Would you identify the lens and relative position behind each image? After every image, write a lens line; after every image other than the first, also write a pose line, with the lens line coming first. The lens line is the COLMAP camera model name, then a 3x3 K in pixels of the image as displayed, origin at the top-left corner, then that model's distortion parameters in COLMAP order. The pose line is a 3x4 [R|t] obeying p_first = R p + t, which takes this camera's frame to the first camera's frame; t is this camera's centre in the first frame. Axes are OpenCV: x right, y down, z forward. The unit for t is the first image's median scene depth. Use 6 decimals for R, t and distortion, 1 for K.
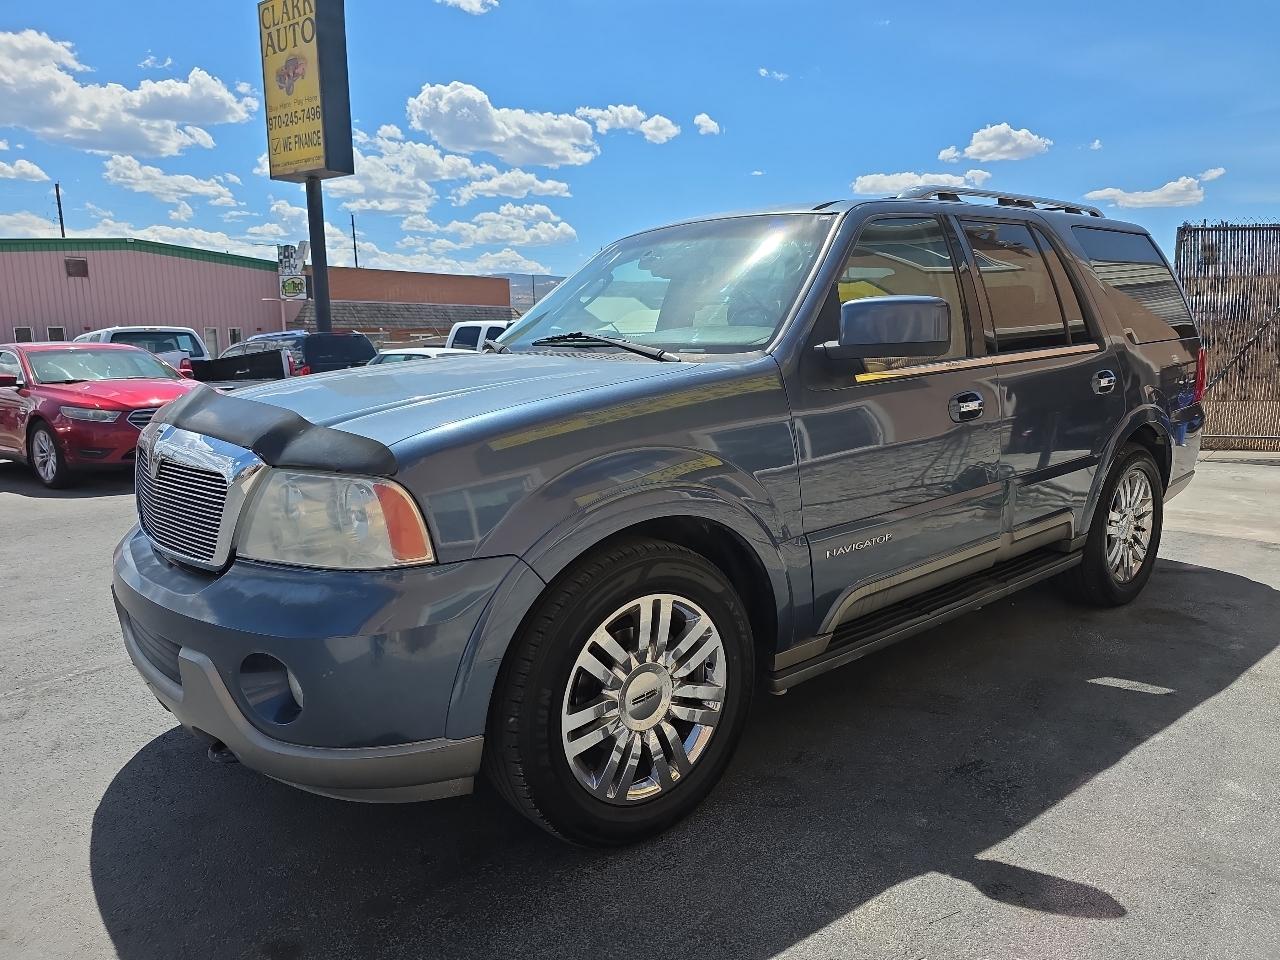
lens RADIAL K [[839.7, 0, 622.5], [0, 839.7, 485.8], [0, 0, 1]] dist [0.112383, -0.130362]
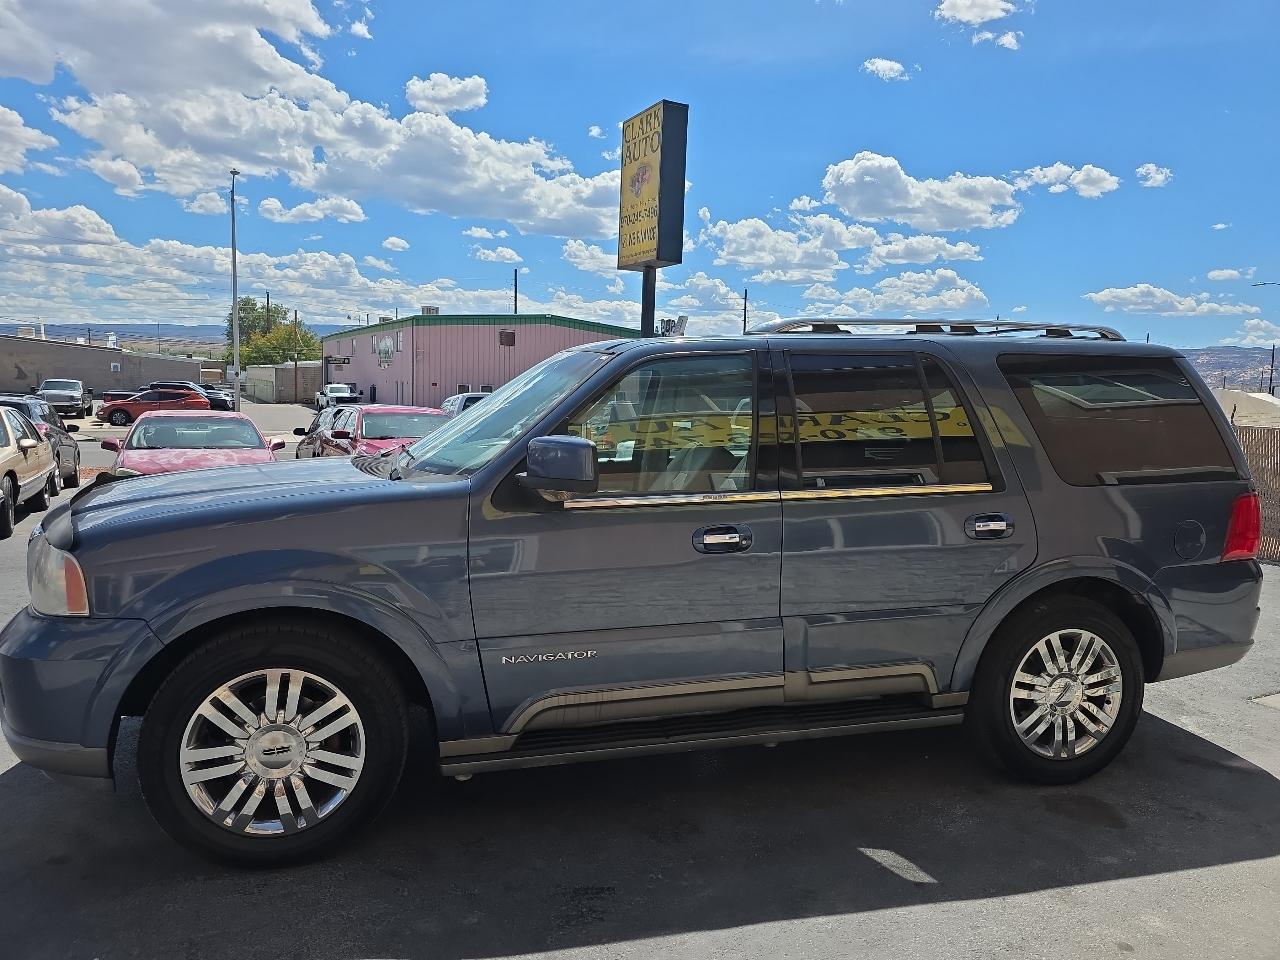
lens RADIAL K [[839.7, 0, 622.5], [0, 839.7, 485.8], [0, 0, 1]] dist [0.112383, -0.130362]
pose [[0.913298, 0.079867, -0.399385, 0.800276], [-0.111349, 0.992190, -0.056215, -0.099940], [0.391776, 0.095813, 0.915058, 0.019634]]
